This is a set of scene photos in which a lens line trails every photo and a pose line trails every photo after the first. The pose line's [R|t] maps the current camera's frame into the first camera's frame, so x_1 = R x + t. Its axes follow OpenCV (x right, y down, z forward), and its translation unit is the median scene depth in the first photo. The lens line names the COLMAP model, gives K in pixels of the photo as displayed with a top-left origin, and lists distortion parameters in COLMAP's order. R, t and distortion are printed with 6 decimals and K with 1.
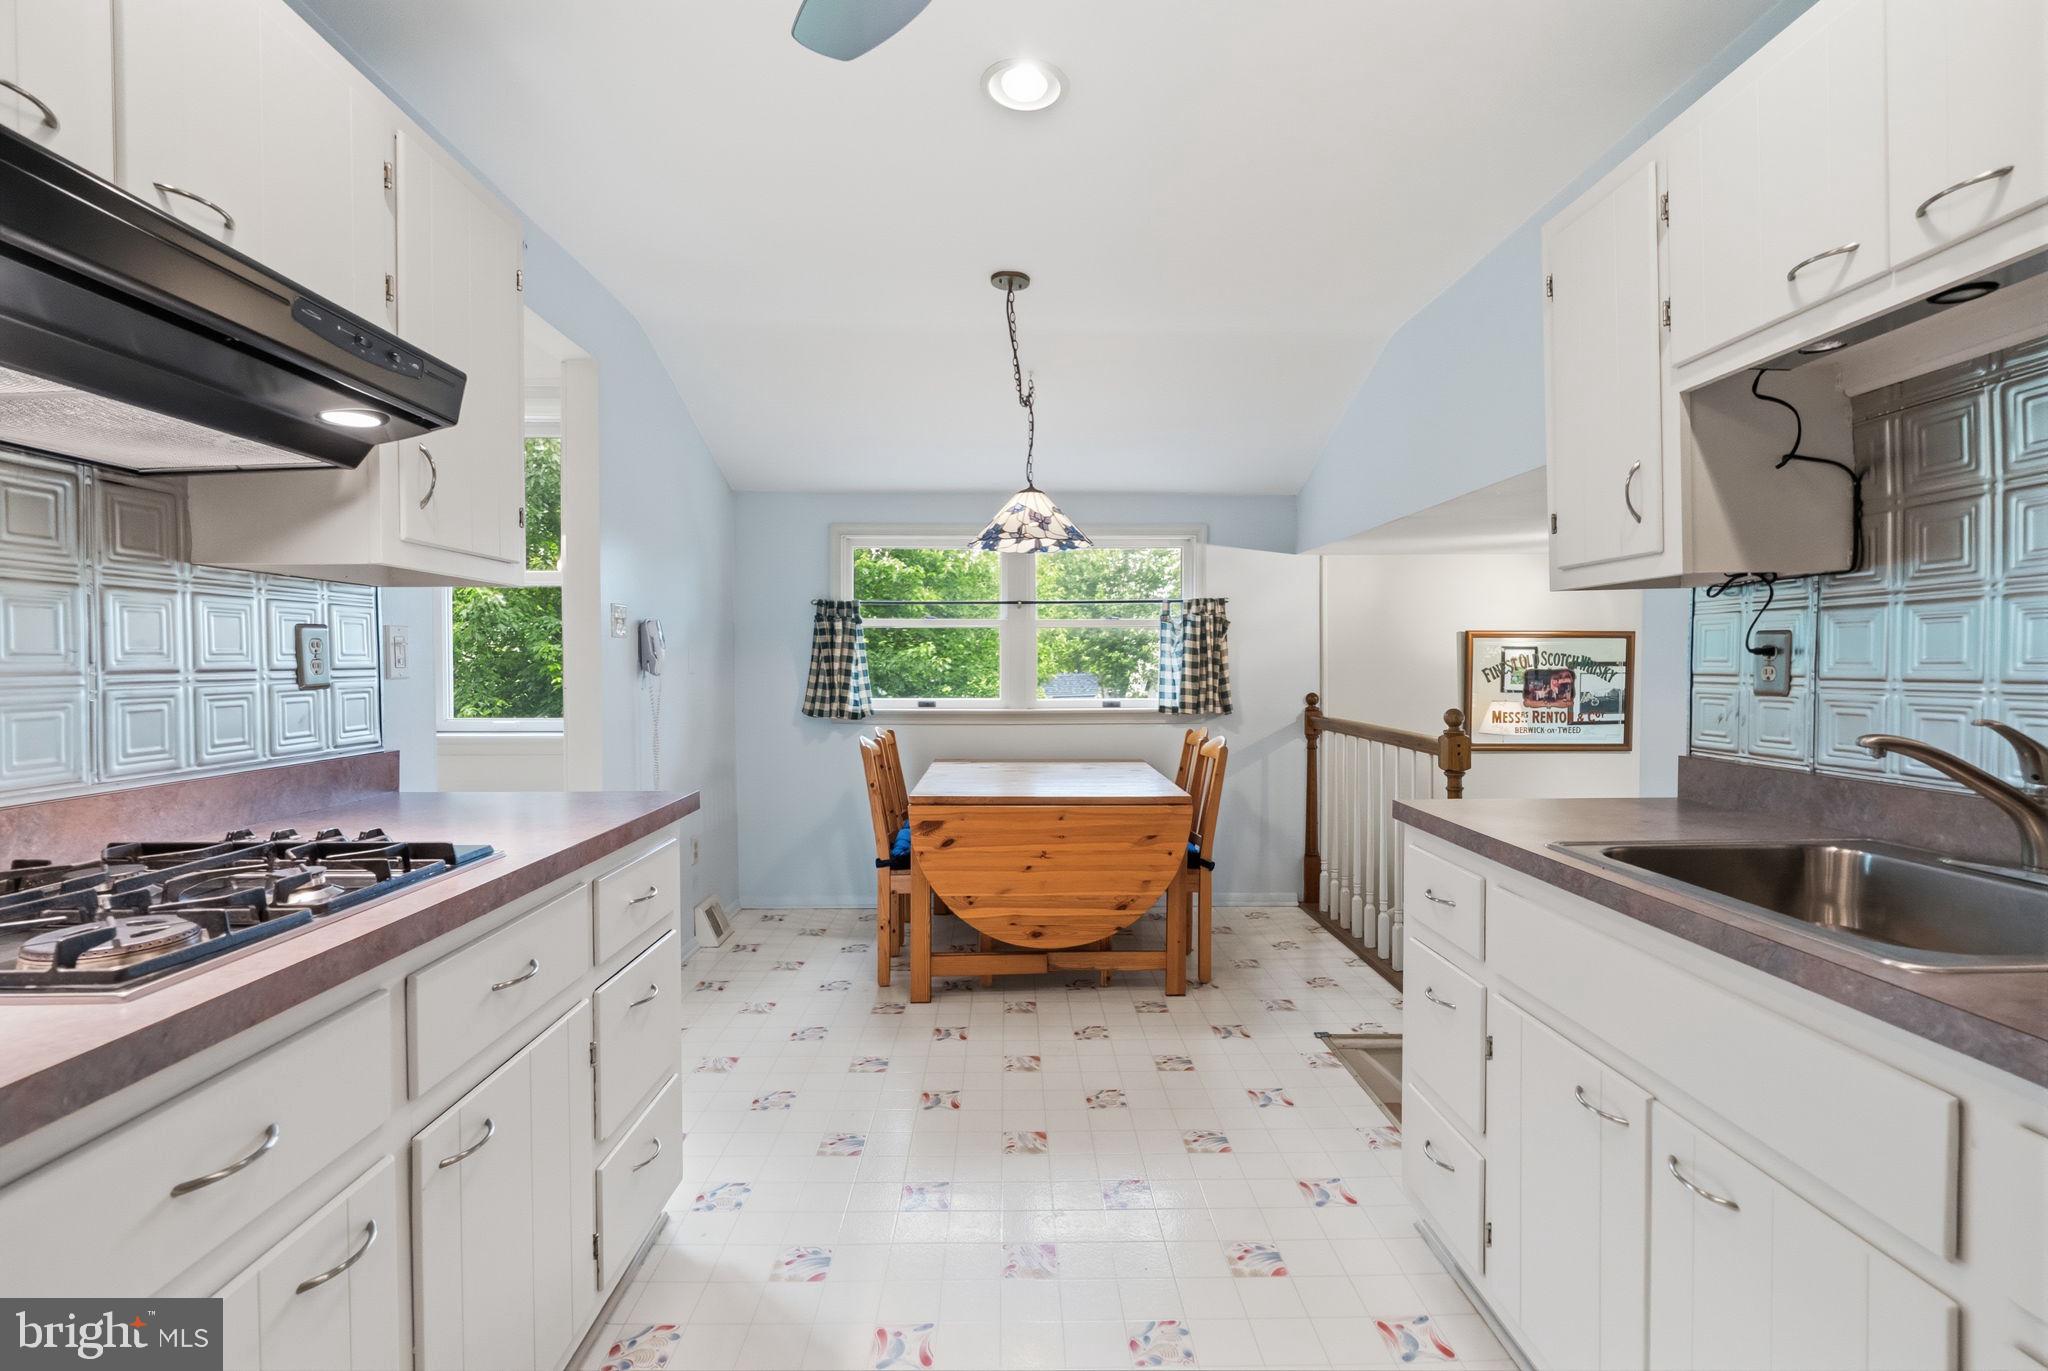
lens RADIAL K [[930.5, 0, 1026.9], [0, 930.5, 679.8], [0, 0, 1]] dist [-0.013757, 0.000270]
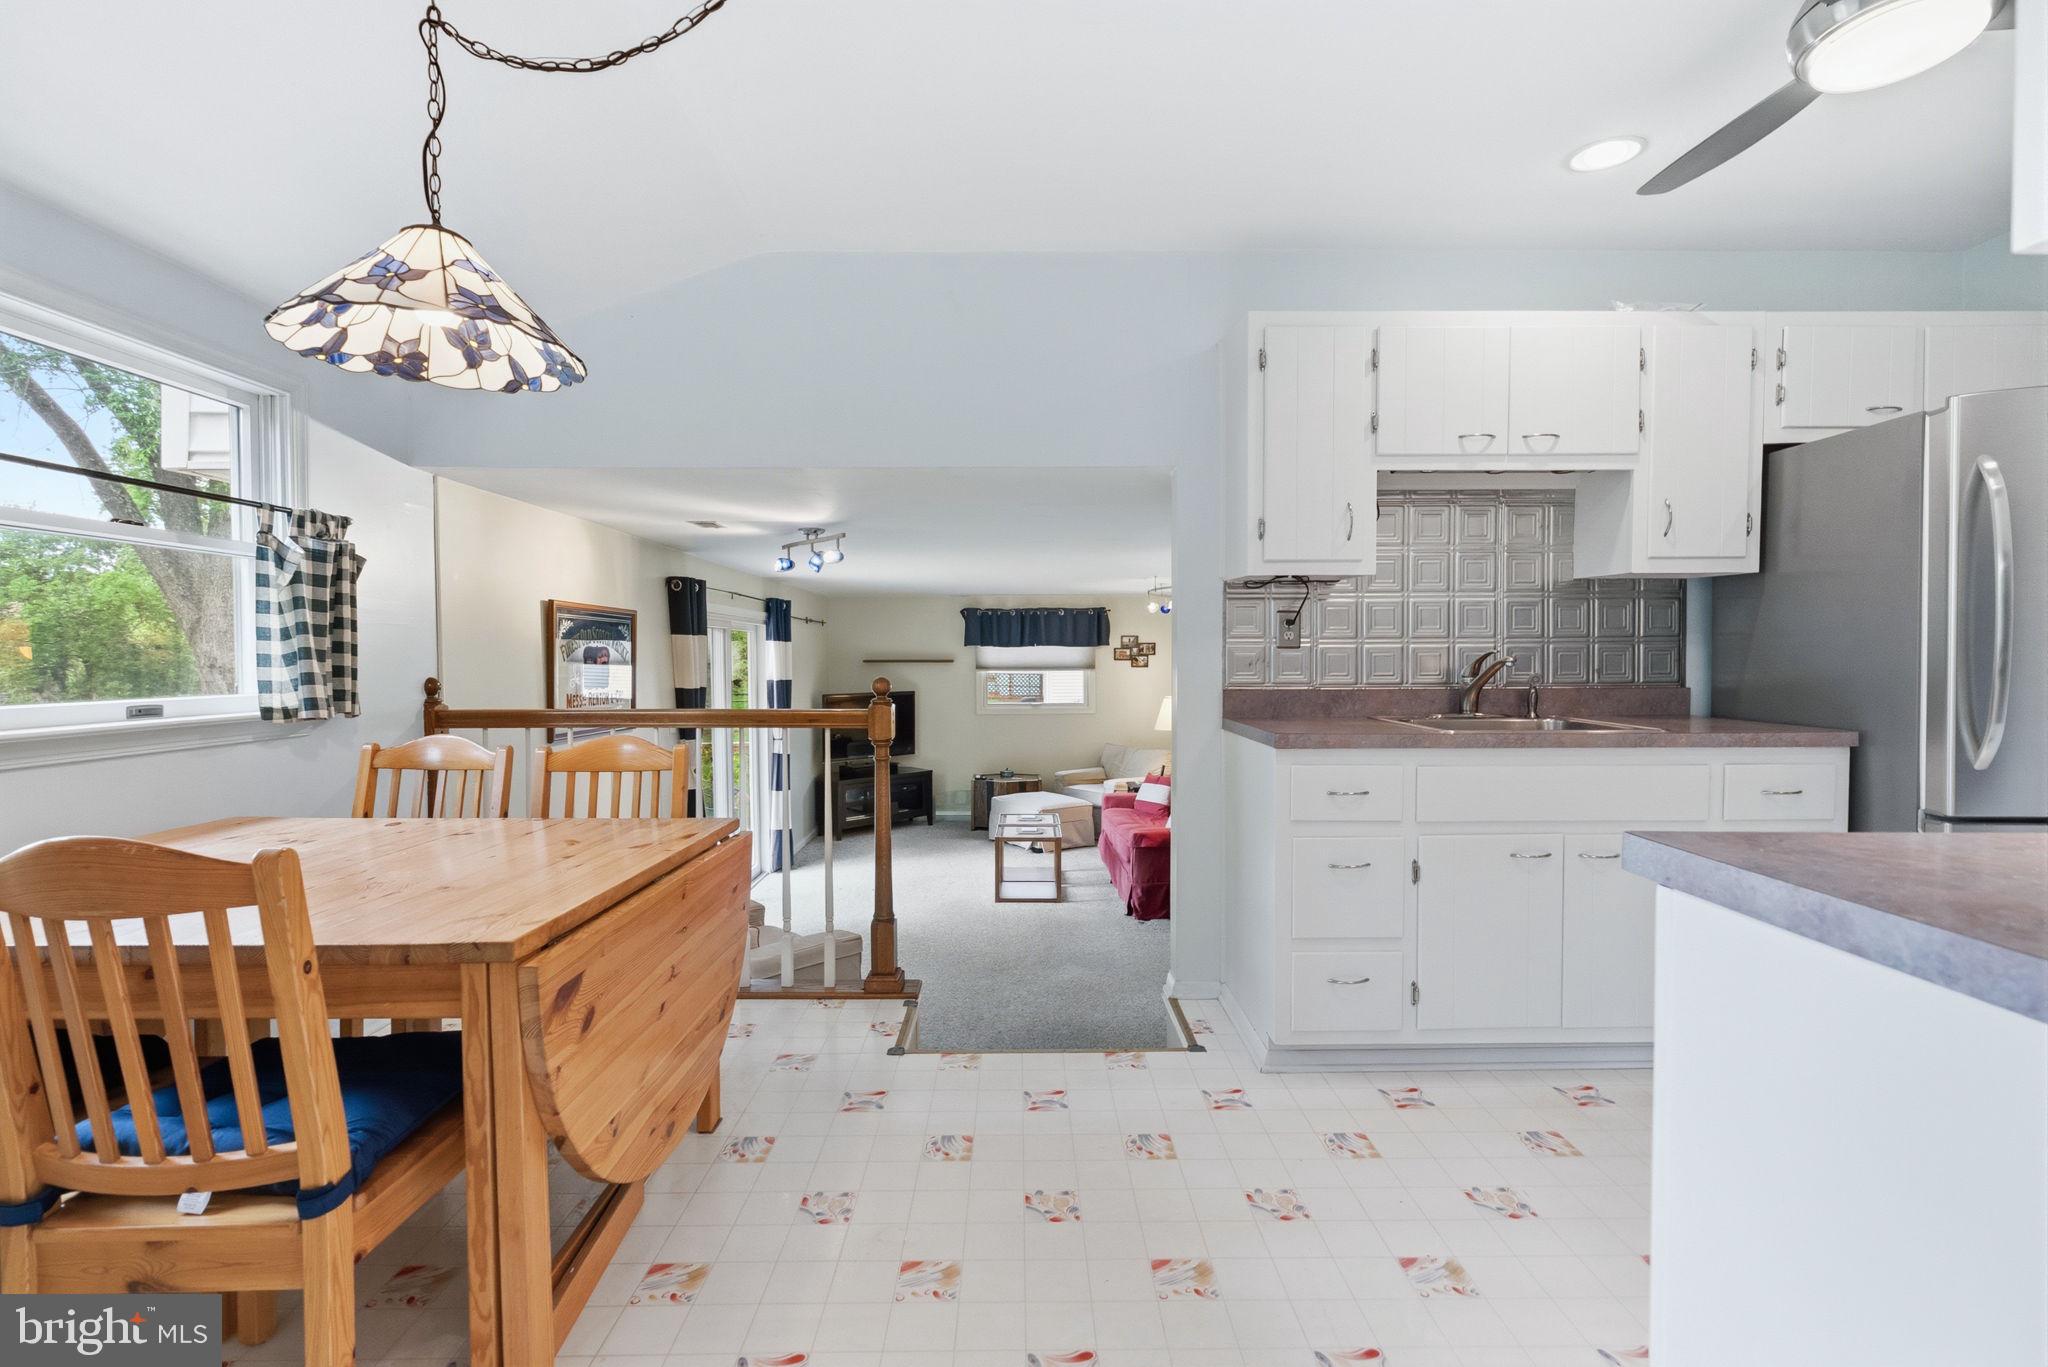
lens RADIAL K [[930.5, 0, 1032.6], [0, 930.5, 671.7], [0, 0, 1]] dist [-0.013757, 0.000270]
pose [[0.008068, -0.012986, 0.999883, -0.466231], [0.022100, 0.999674, 0.012805, 0.014141], [-0.999723, 0.021994, 0.008352, 0.725378]]
